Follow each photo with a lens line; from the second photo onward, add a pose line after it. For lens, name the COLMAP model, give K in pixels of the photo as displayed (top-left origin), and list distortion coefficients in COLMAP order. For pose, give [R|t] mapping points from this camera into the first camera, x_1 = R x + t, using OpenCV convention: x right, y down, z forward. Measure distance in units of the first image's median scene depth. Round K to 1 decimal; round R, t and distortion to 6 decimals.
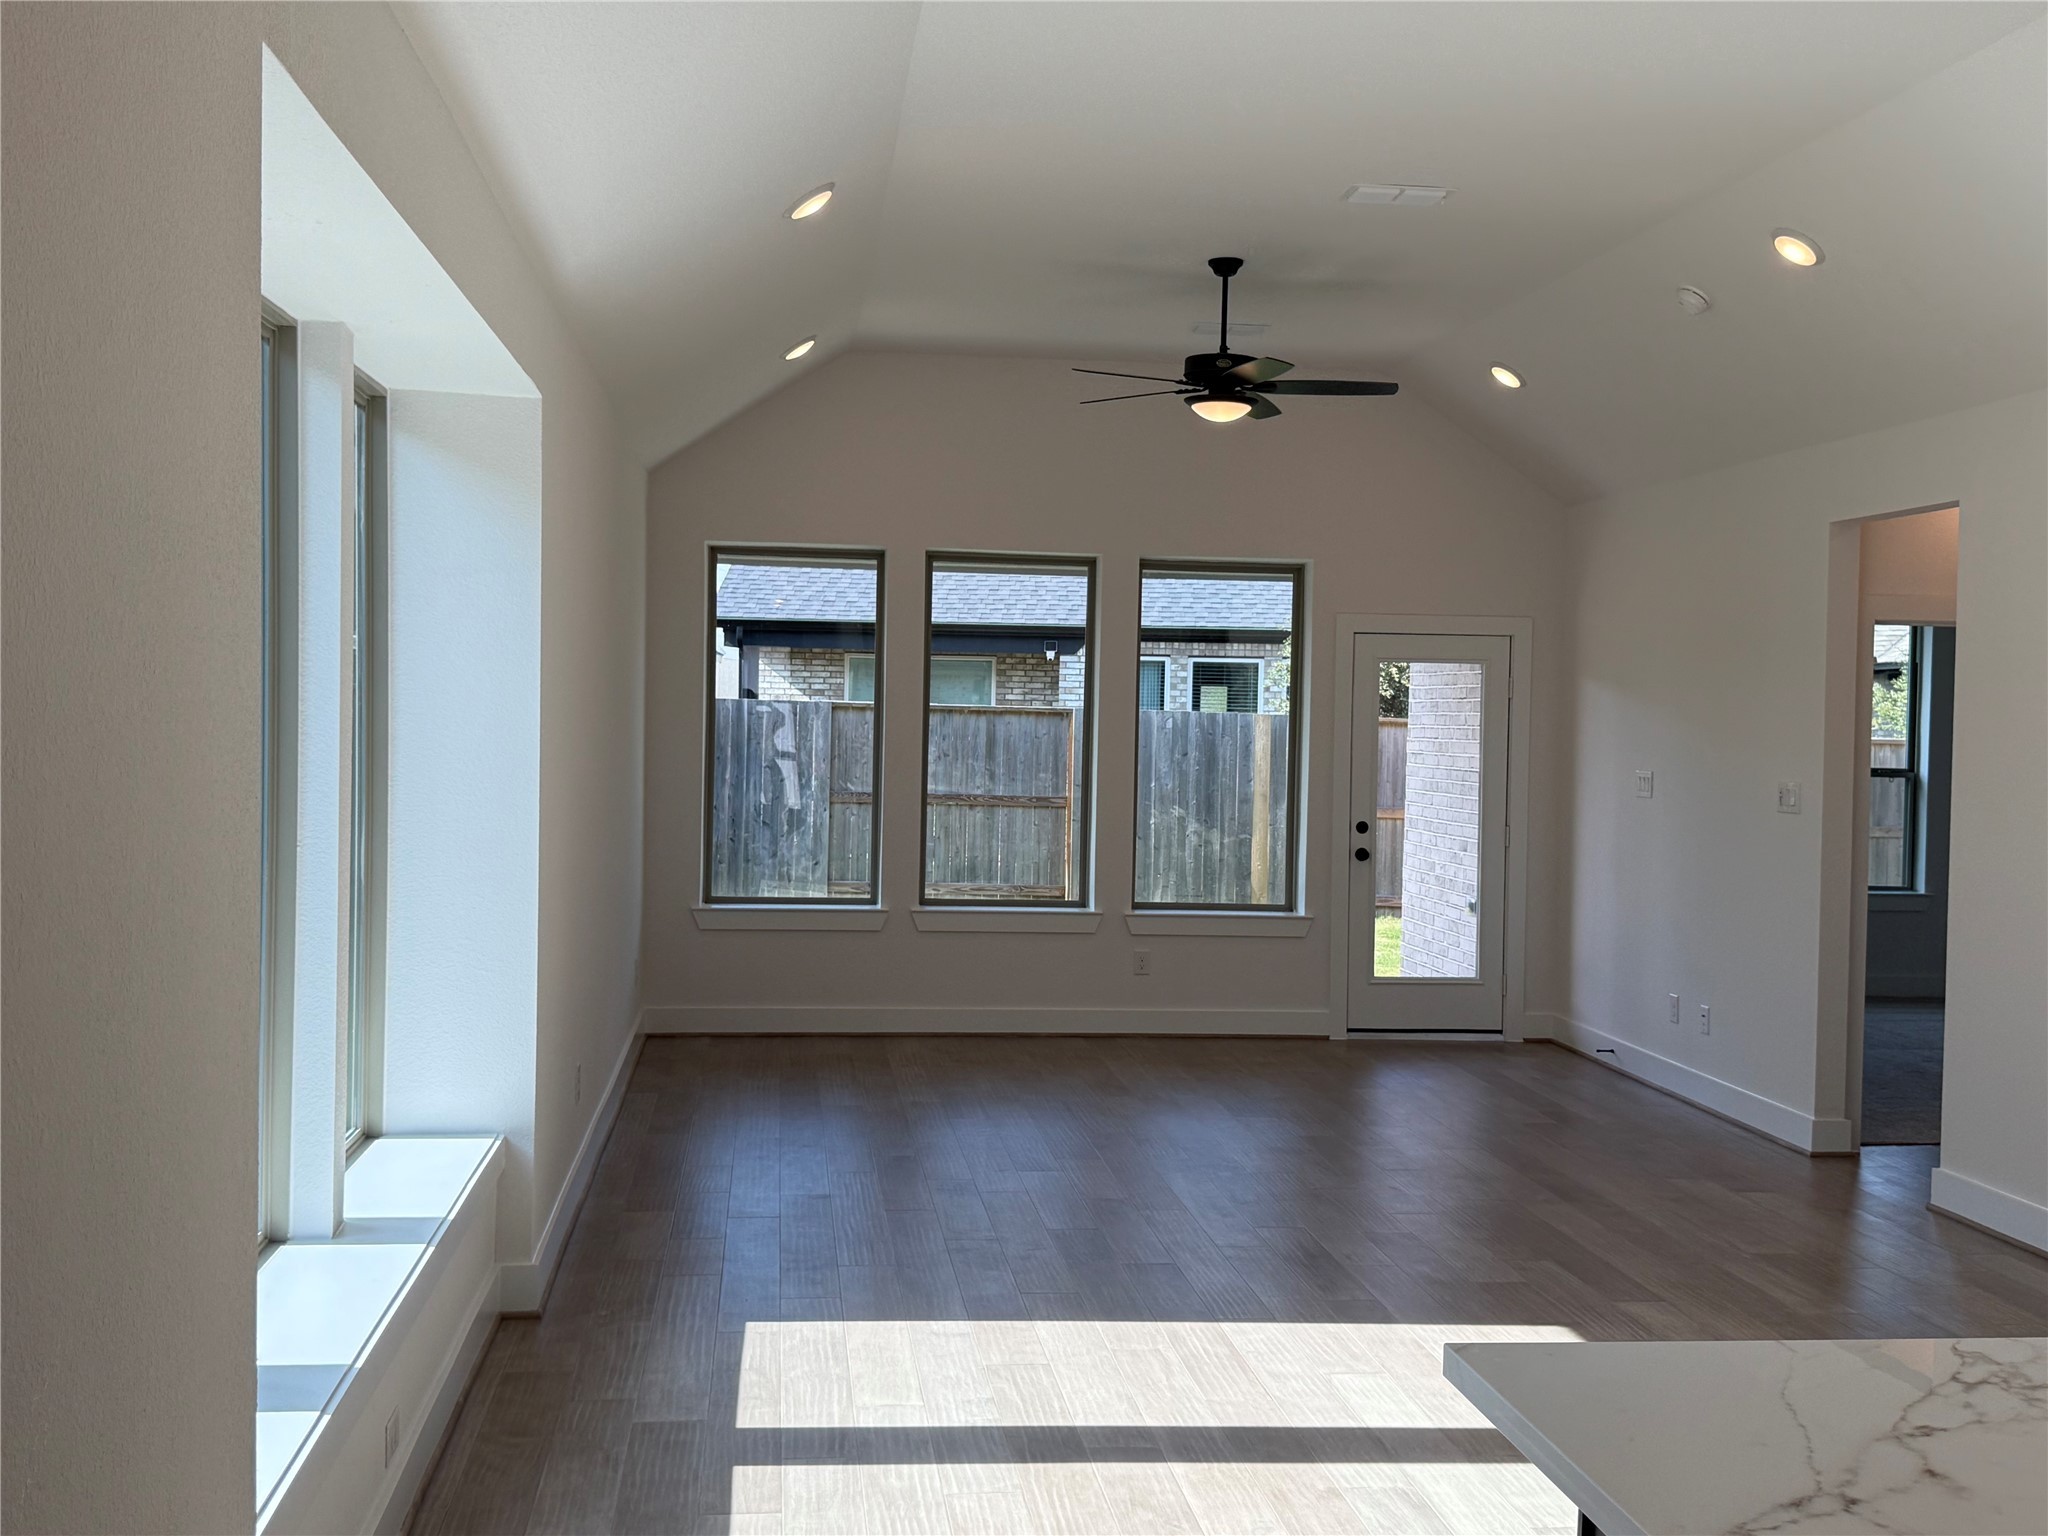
lens RADIAL K [[2083.7, 0, 1024.0], [0, 2083.7, 768.0], [0, 0, 1]] dist [0.172155, -0.402950]
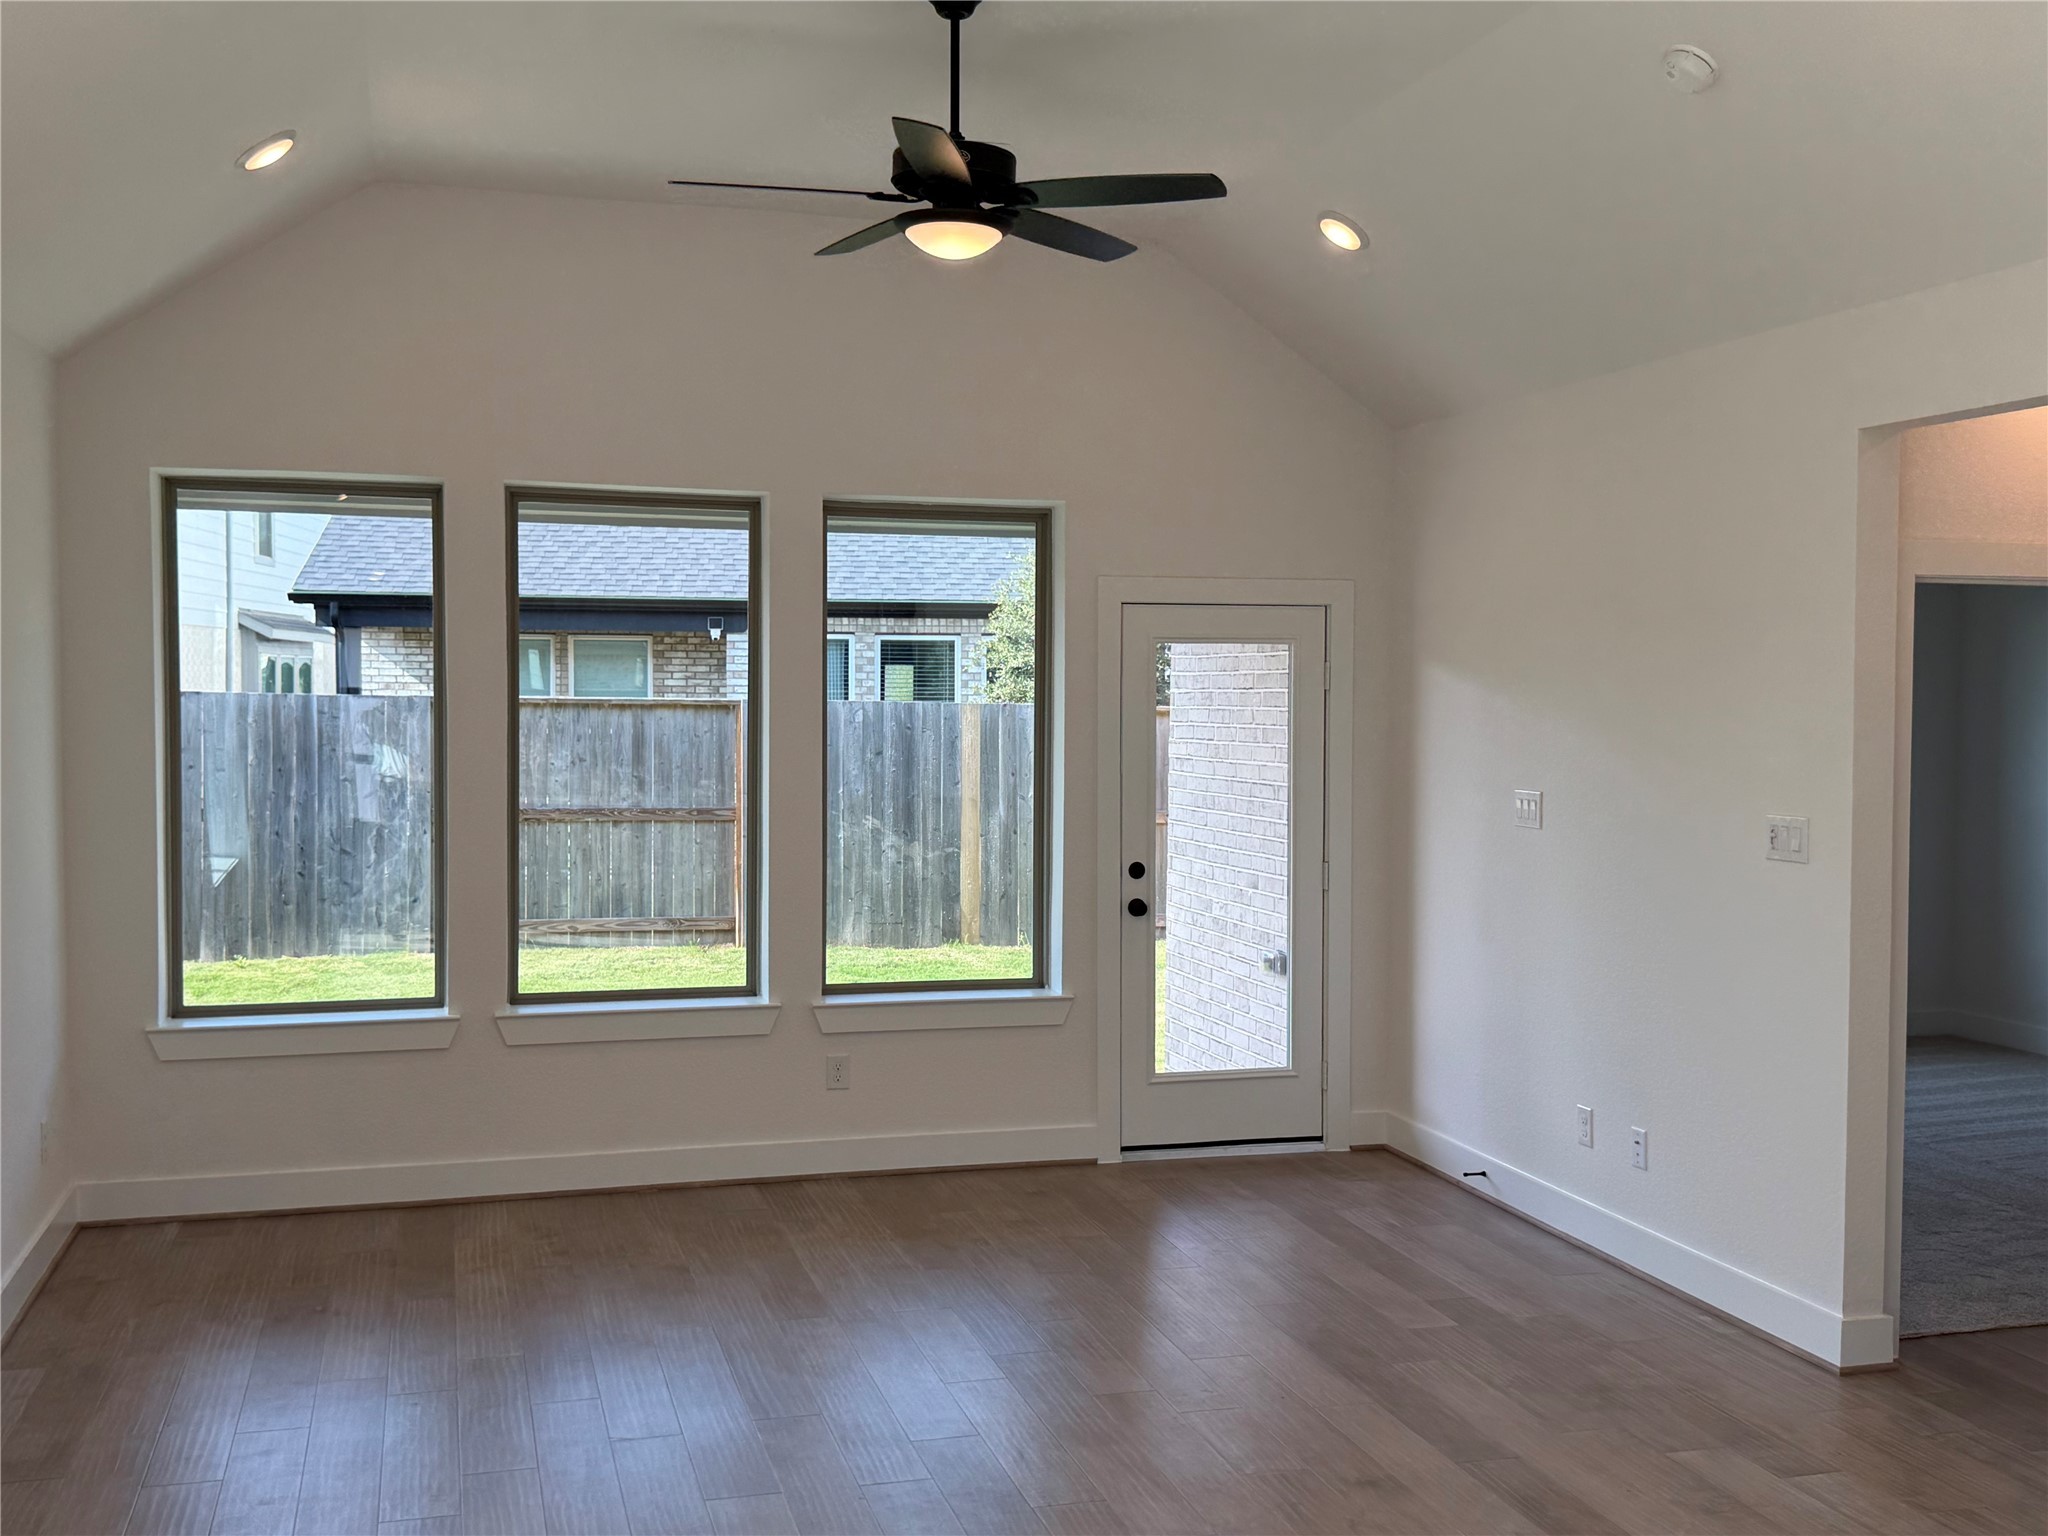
lens RADIAL K [[2083.7, 0, 1024.0], [0, 2083.7, 768.0], [0, 0, 1]] dist [0.172155, -0.402950]
pose [[0.988061, -0.020863, 0.152643, 0.007643], [0.019065, 0.999731, 0.013233, -0.010570], [-0.152878, -0.010165, 0.988193, 0.173335]]
